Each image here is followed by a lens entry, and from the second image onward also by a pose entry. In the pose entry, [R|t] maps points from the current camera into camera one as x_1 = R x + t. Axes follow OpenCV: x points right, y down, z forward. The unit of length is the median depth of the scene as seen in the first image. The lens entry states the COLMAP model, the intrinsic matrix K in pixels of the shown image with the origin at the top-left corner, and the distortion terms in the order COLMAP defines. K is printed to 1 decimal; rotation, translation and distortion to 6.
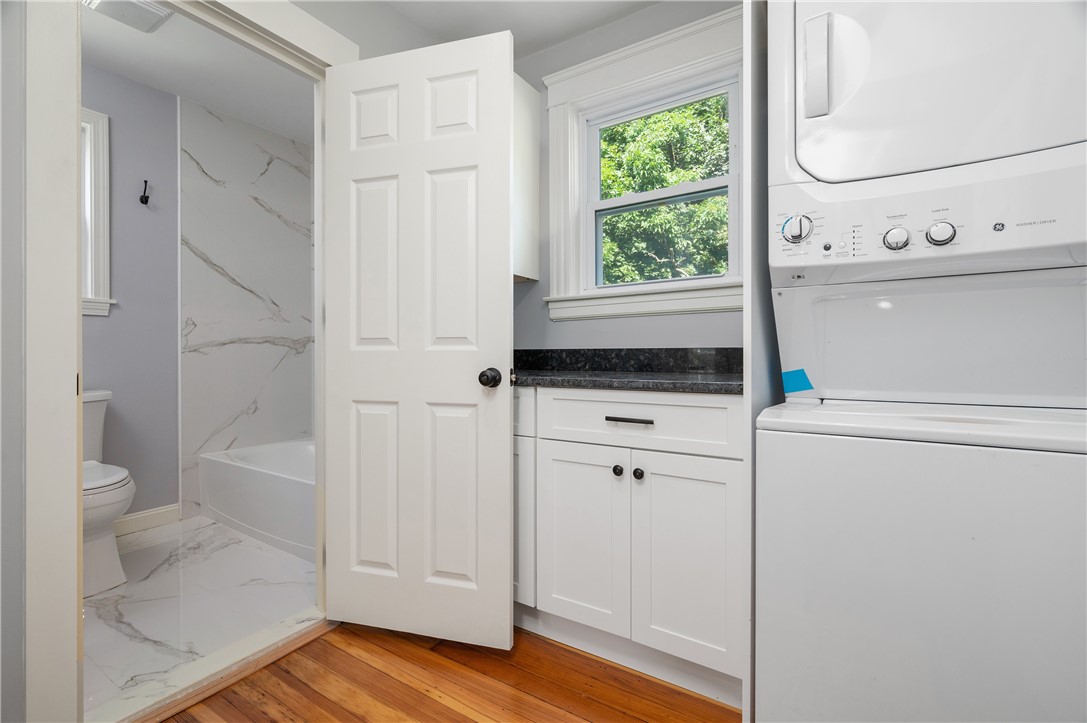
lens RADIAL K [[493.9, 0, 543.5], [0, 493.9, 356.9], [0, 0, 1]] dist [0.000556, 0.001296]
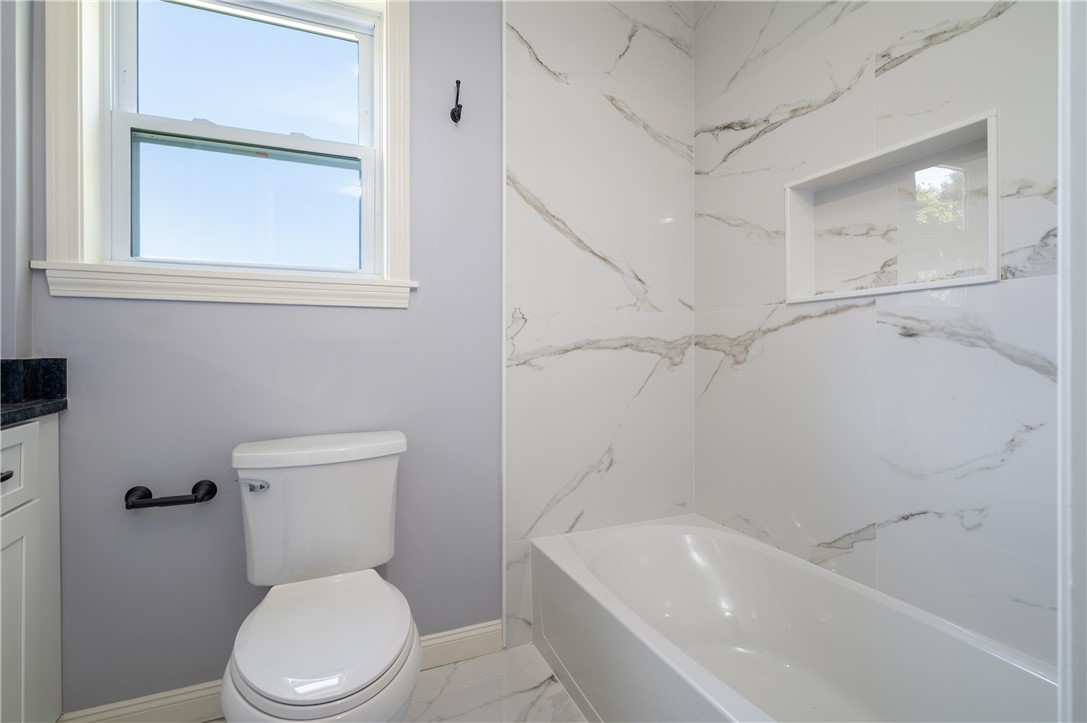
lens RADIAL K [[544.3, 0, 550.3], [0, 544.3, 347.3], [0, 0, 1]] dist [0.000047, -0.000065]
pose [[0.838128, -0.004671, -0.545454, -0.309897], [-0.002064, 0.999929, -0.011735, -0.022857], [0.545470, 0.010962, 0.838059, 0.449370]]
